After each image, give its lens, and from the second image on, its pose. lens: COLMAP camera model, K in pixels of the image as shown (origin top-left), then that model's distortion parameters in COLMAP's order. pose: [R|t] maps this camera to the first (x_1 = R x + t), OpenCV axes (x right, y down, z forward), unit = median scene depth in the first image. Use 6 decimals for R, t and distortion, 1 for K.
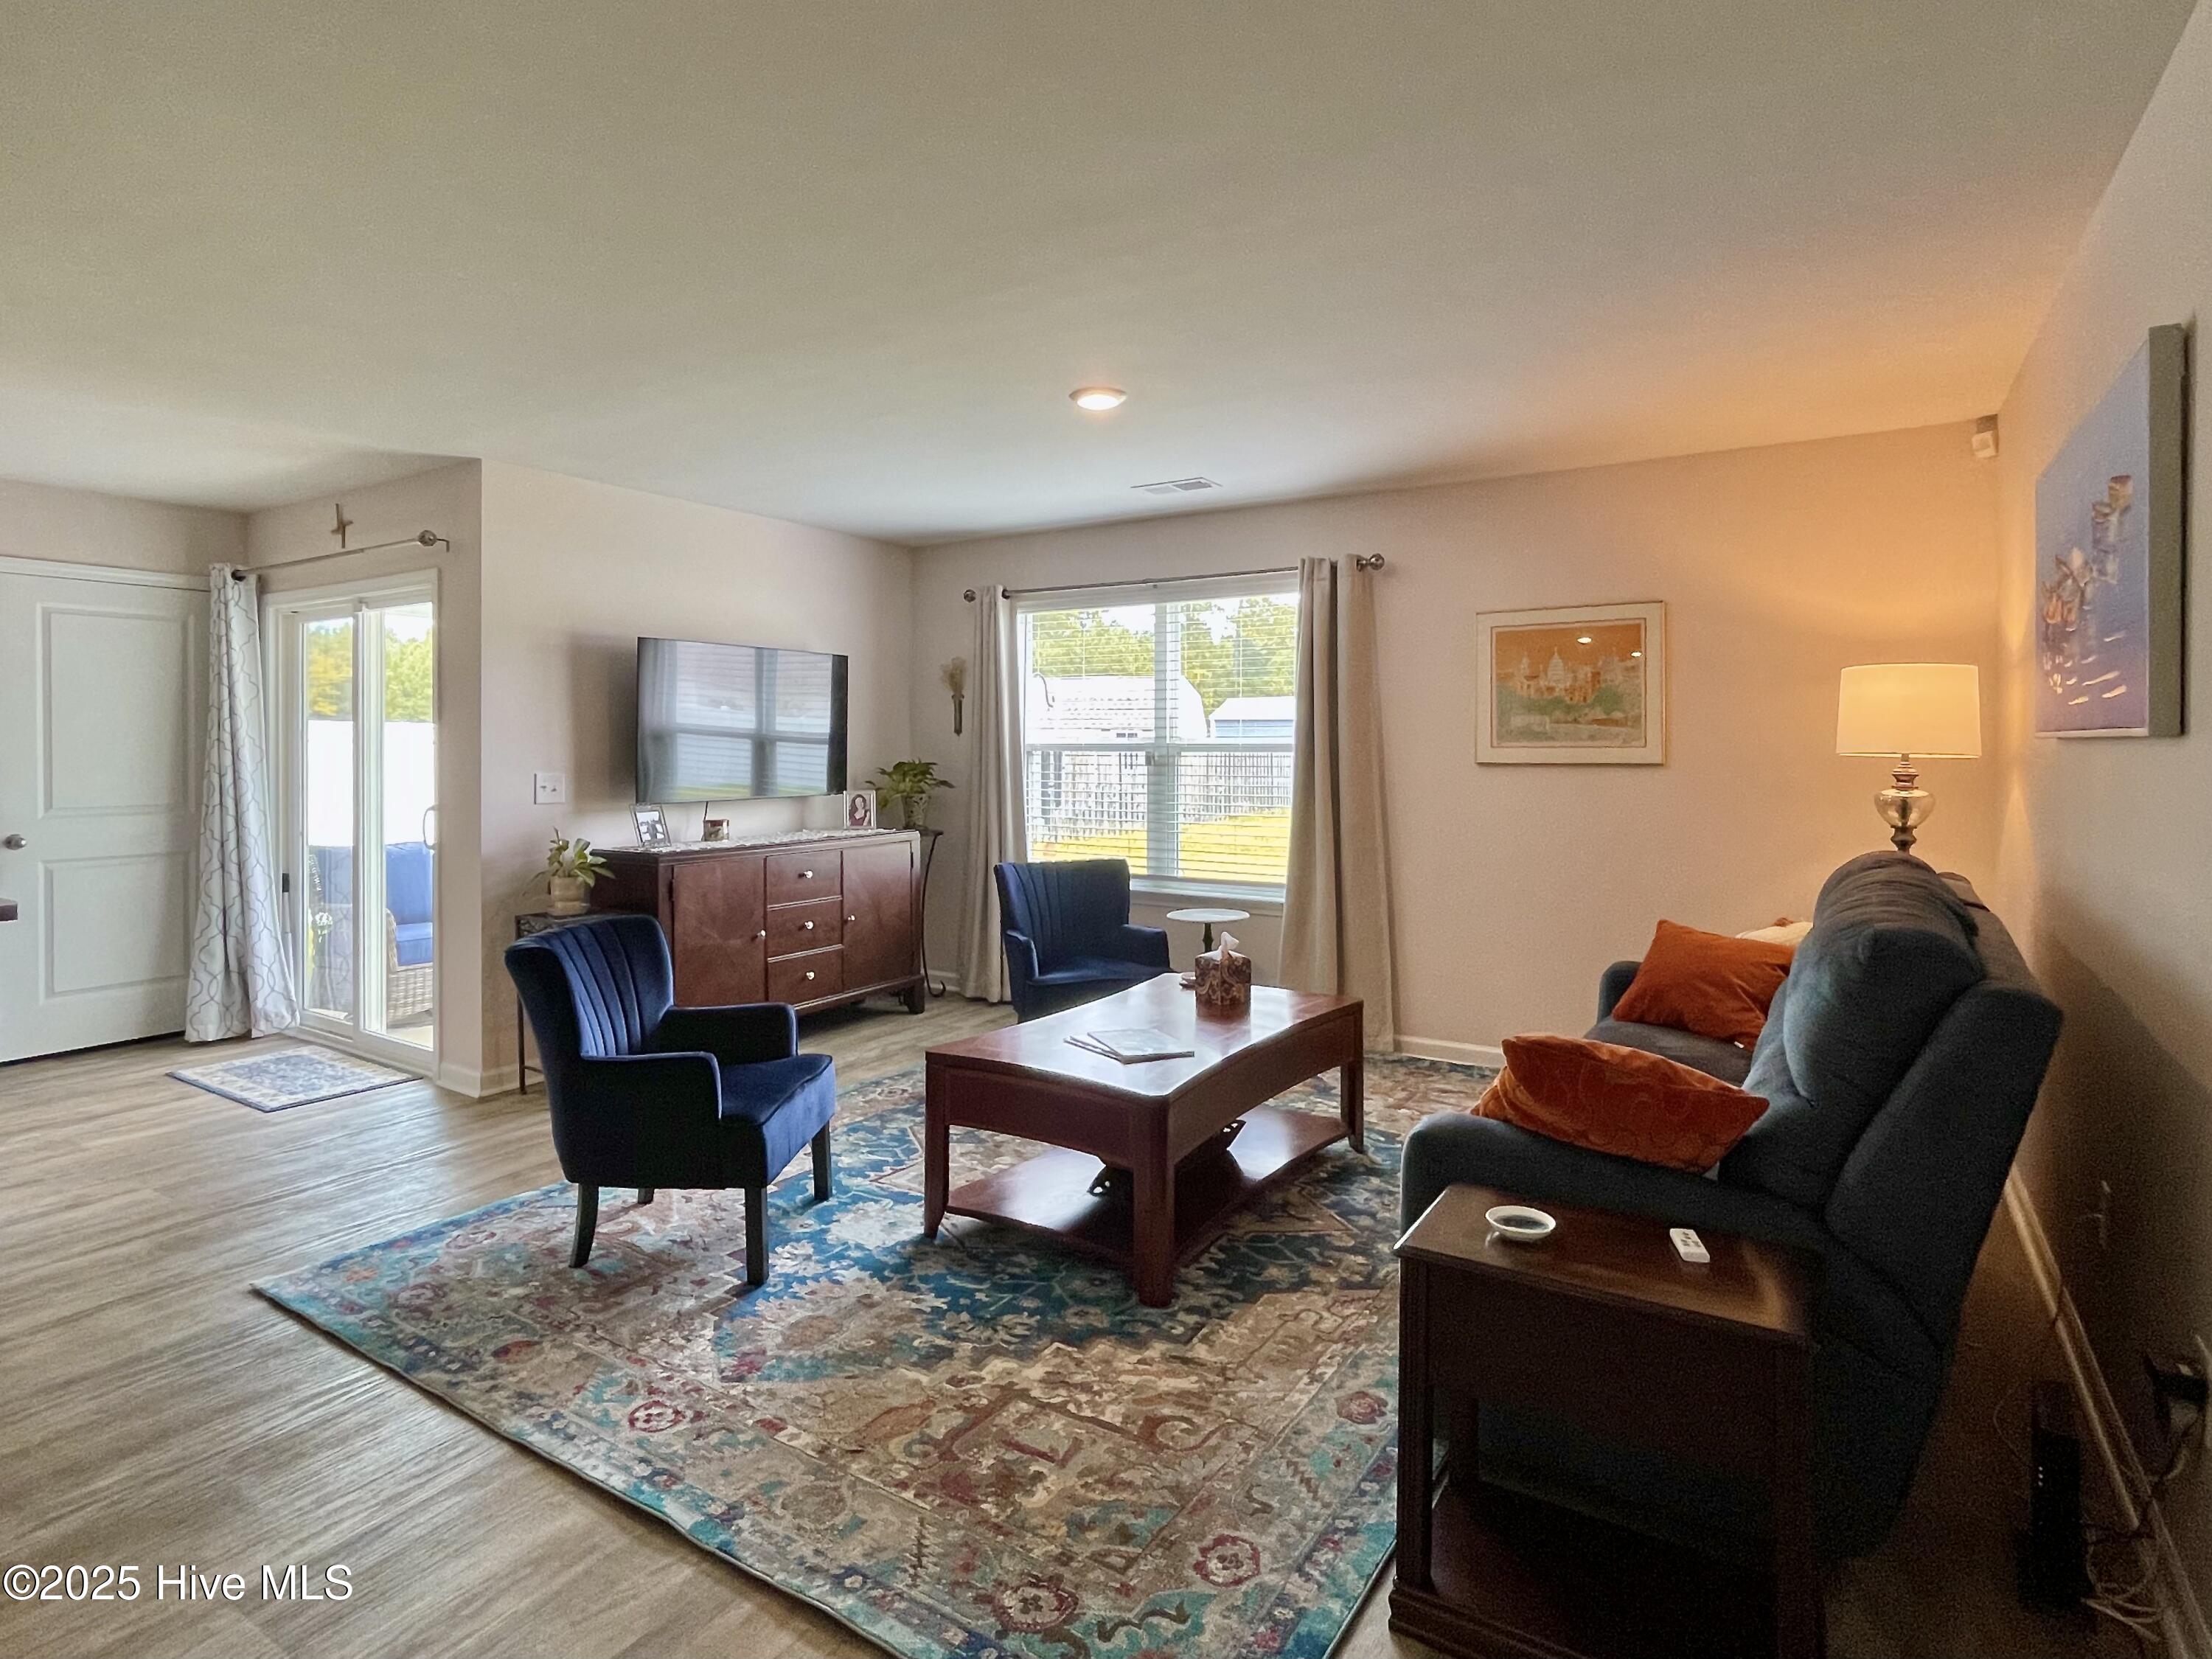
lens RADIAL K [[1170.1, 0, 1108.9], [0, 1170.1, 754.0], [0, 0, 1]] dist [-0.000460, -0.000404]
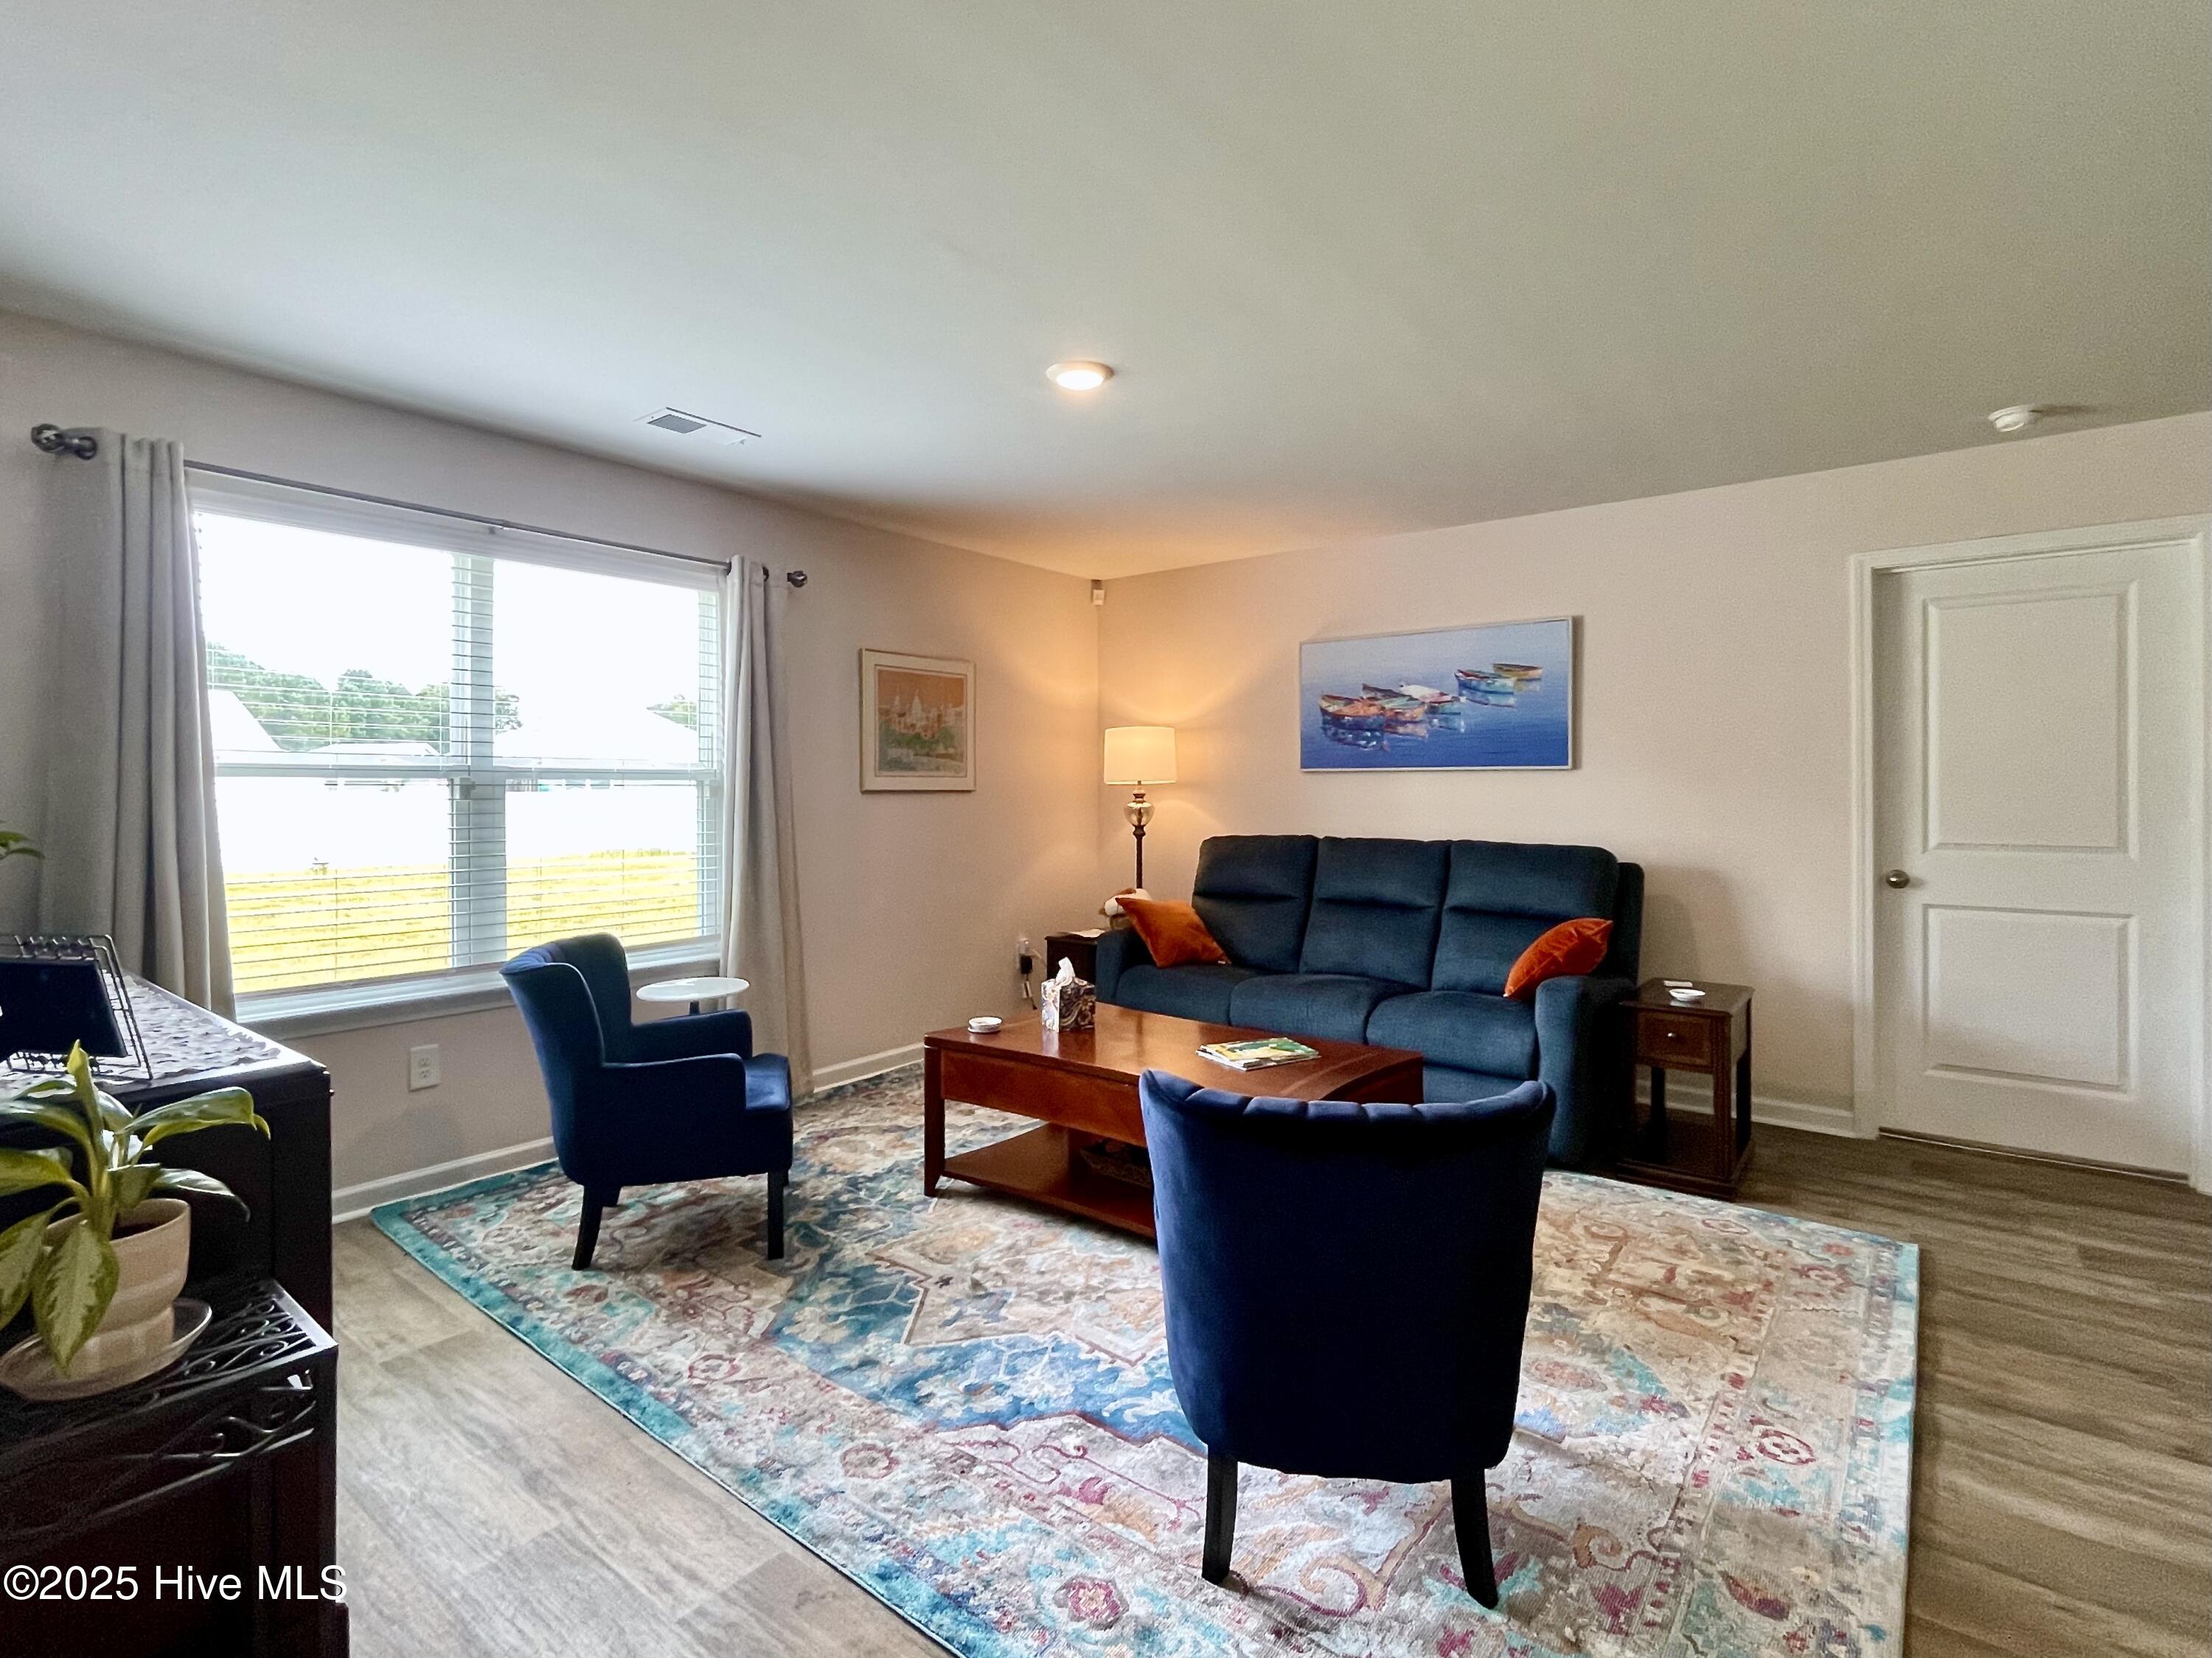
lens RADIAL K [[1068.9, 0, 1094.5], [0, 1068.9, 793.4], [0, 0, 1]] dist [0.009817, 0.000165]
pose [[0.097257, -0.005383, 0.995245, -0.903508], [0.008448, 0.999954, 0.004583, 0.010429], [-0.995223, 0.007962, 0.097298, 1.004873]]
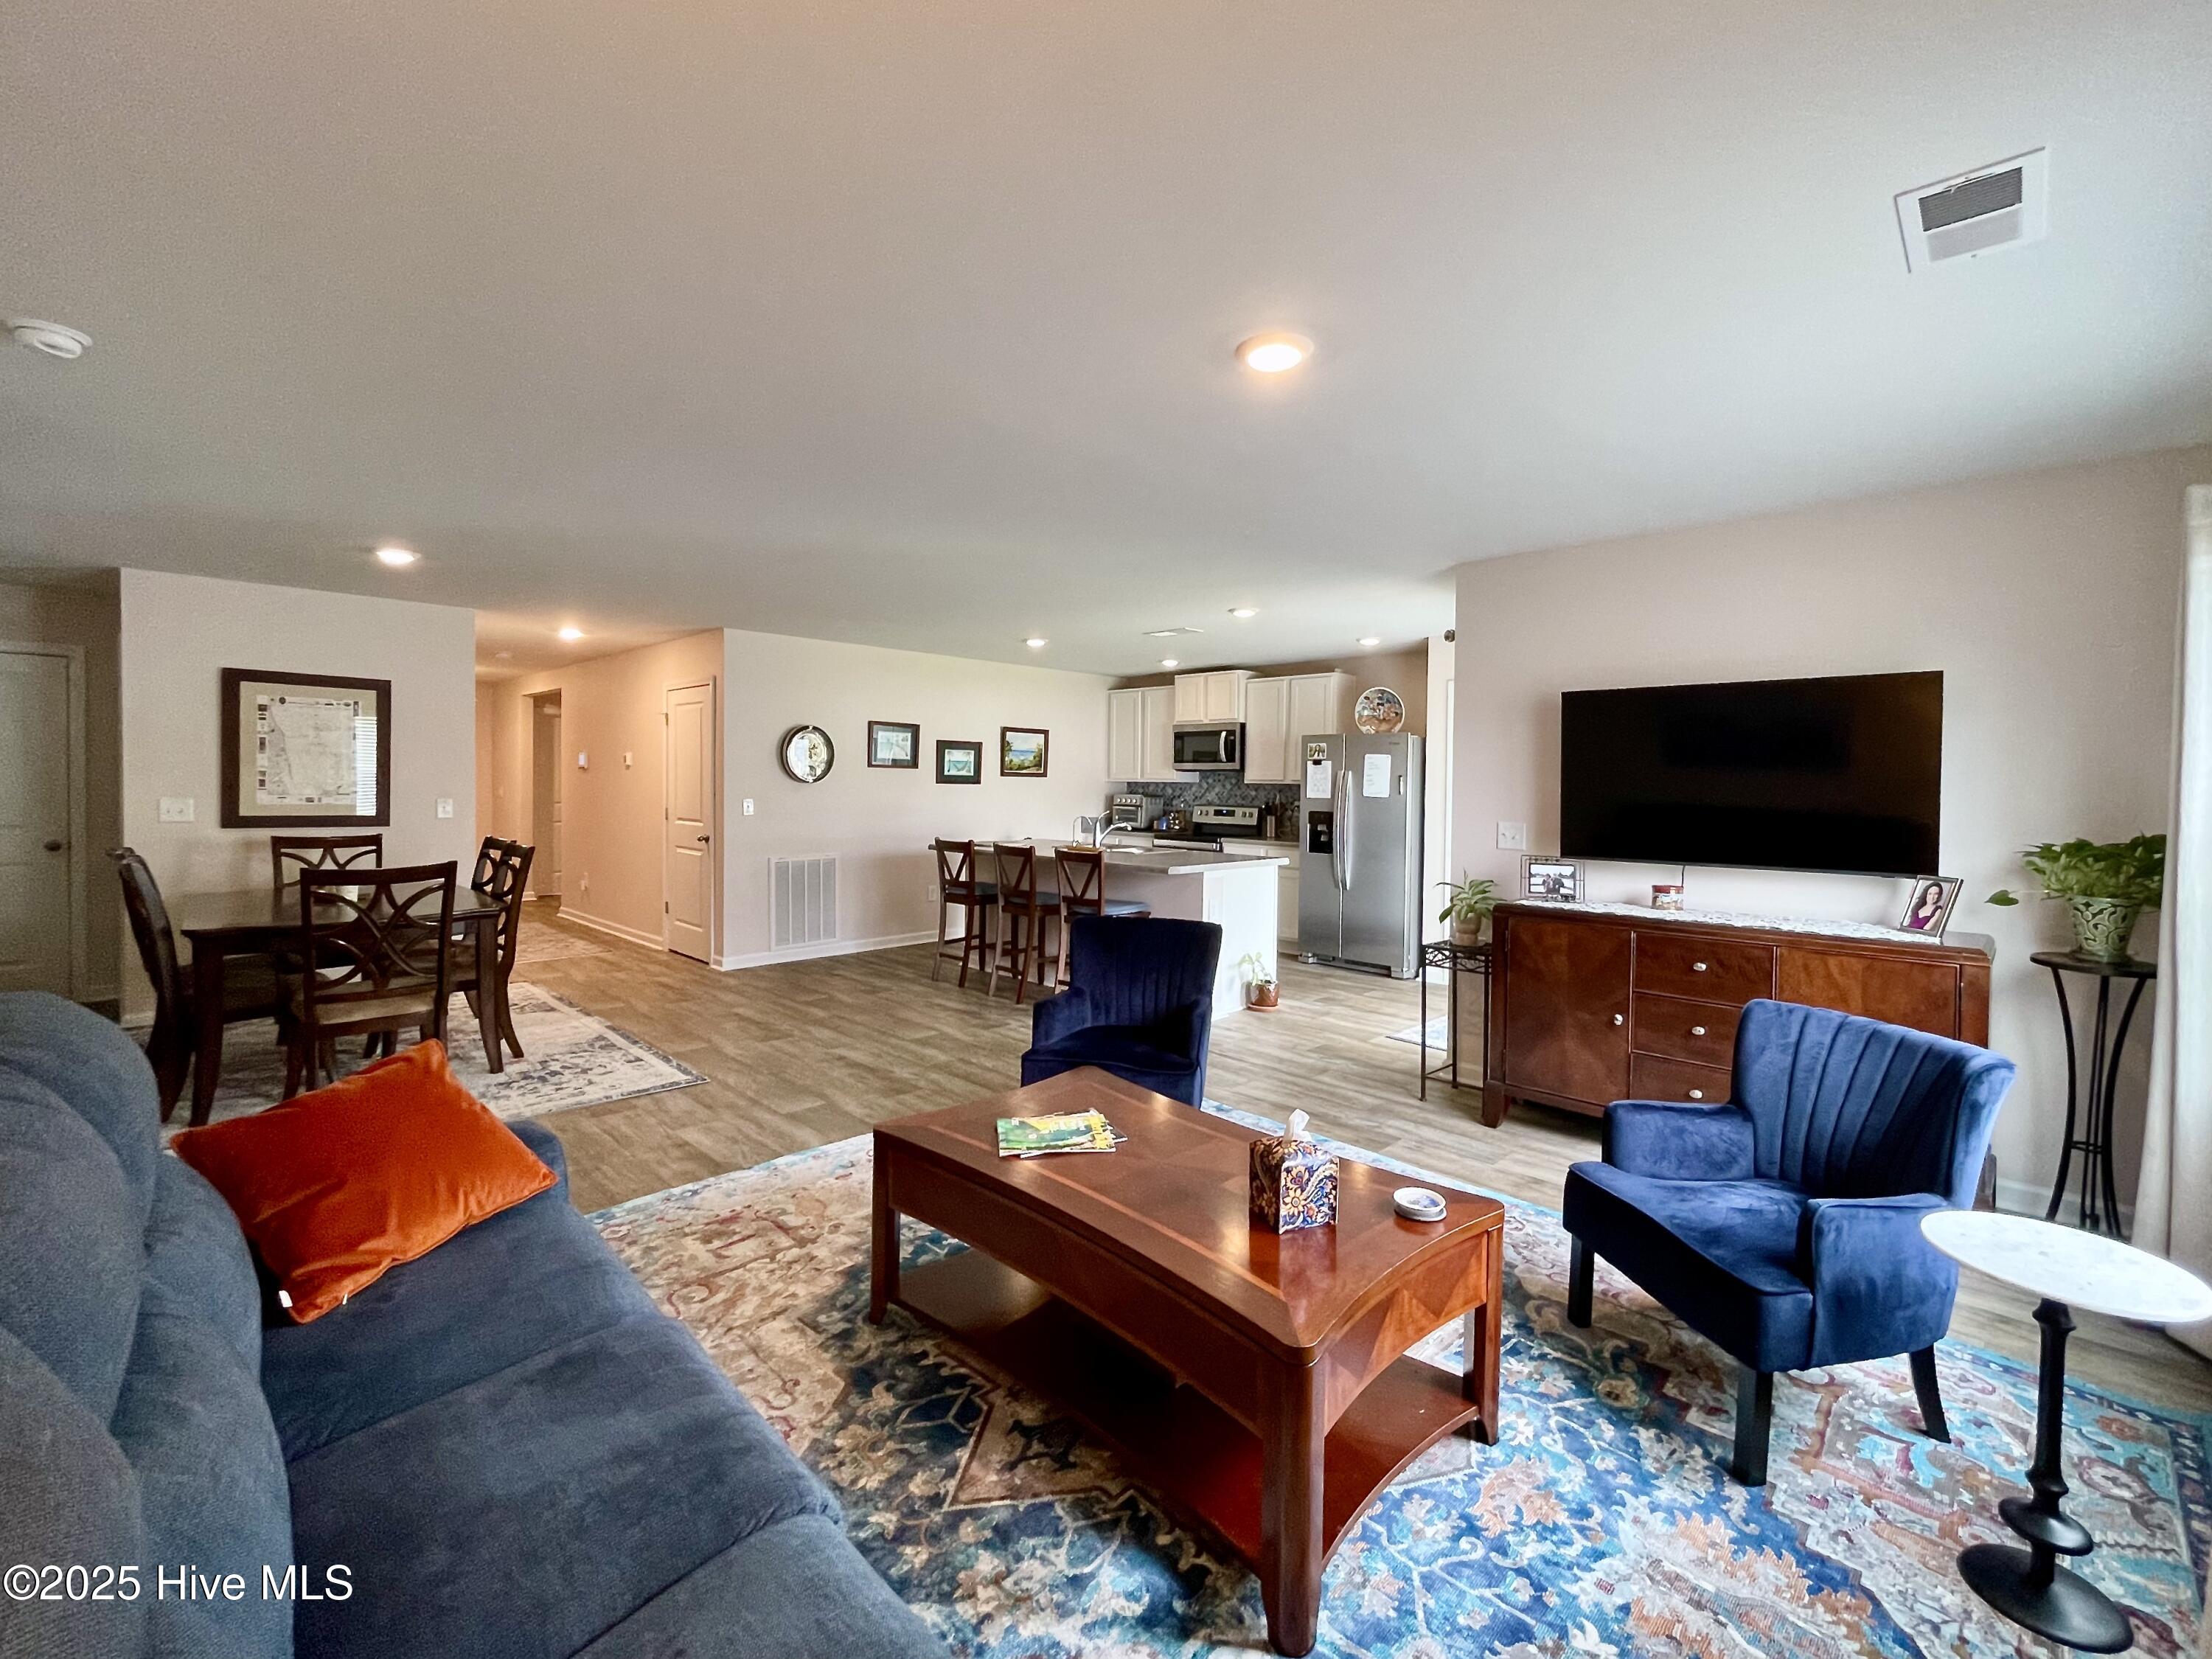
lens RADIAL K [[957.4, 0, 1116.5], [0, 957.4, 795.5], [0, 0, 1]] dist [-0.000413, -0.000003]
pose [[-0.210636, 0.009015, -0.977523, 0.700783], [-0.017886, 0.999755, 0.013074, -0.021329], [0.977401, 0.020238, -0.210423, 1.143577]]
